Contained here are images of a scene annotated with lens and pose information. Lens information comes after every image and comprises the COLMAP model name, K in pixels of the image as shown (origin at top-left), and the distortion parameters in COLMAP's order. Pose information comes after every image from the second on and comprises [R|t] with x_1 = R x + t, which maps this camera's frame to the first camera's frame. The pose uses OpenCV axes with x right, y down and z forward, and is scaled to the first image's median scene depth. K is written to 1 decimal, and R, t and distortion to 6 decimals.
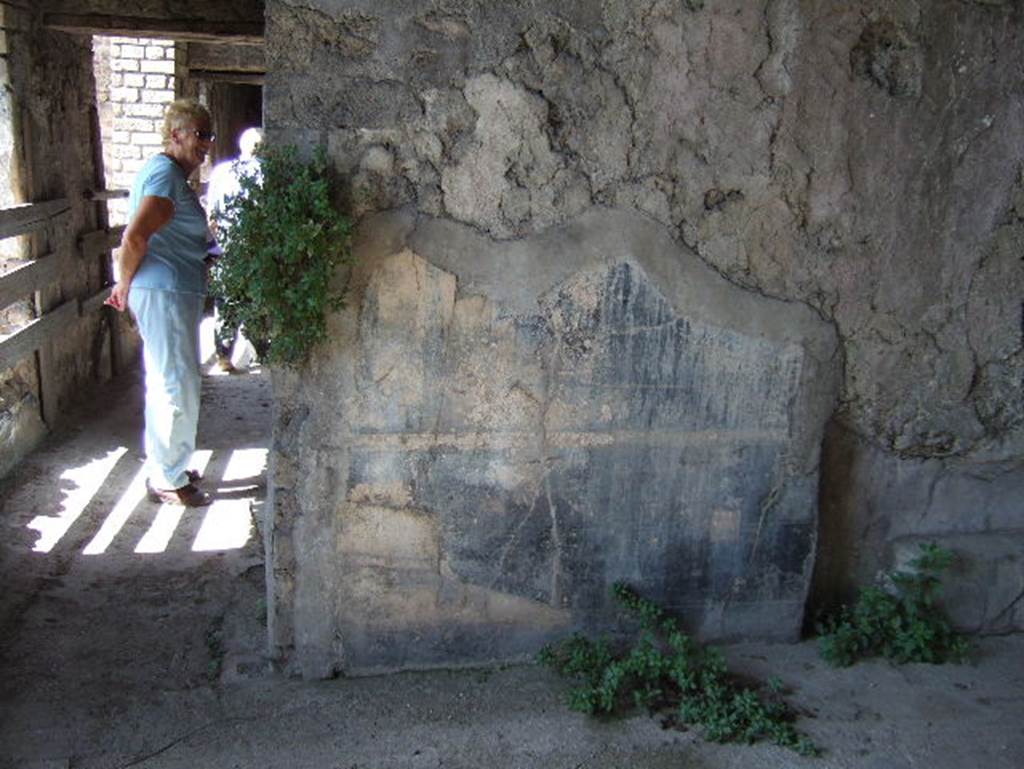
lens RADIAL K [[1148.8, 0, 512.0], [0, 1148.8, 384.5], [0, 0, 1]] dist [-0.005668, -0.002133]
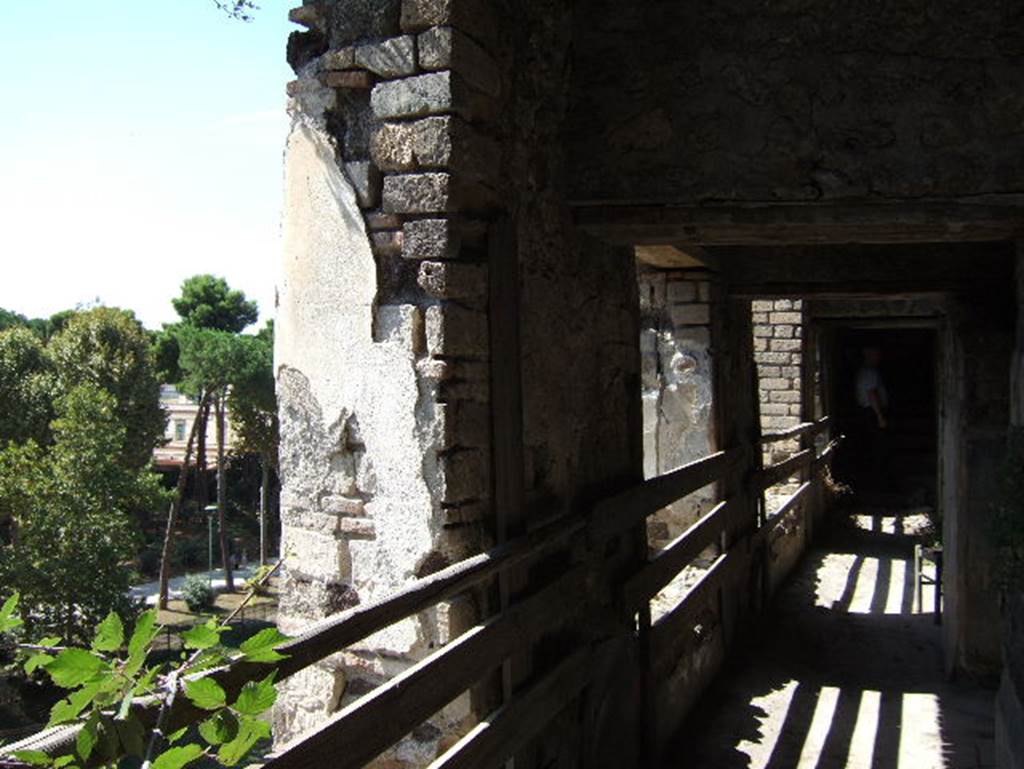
lens RADIAL K [[1148.8, 0, 512.0], [0, 1148.8, 384.5], [0, 0, 1]] dist [-0.005668, -0.002133]
pose [[0.886072, -0.023941, -0.462930, -0.079144], [-0.068729, 0.980842, -0.182276, -0.001879], [0.458425, 0.193327, 0.867451, -0.087849]]
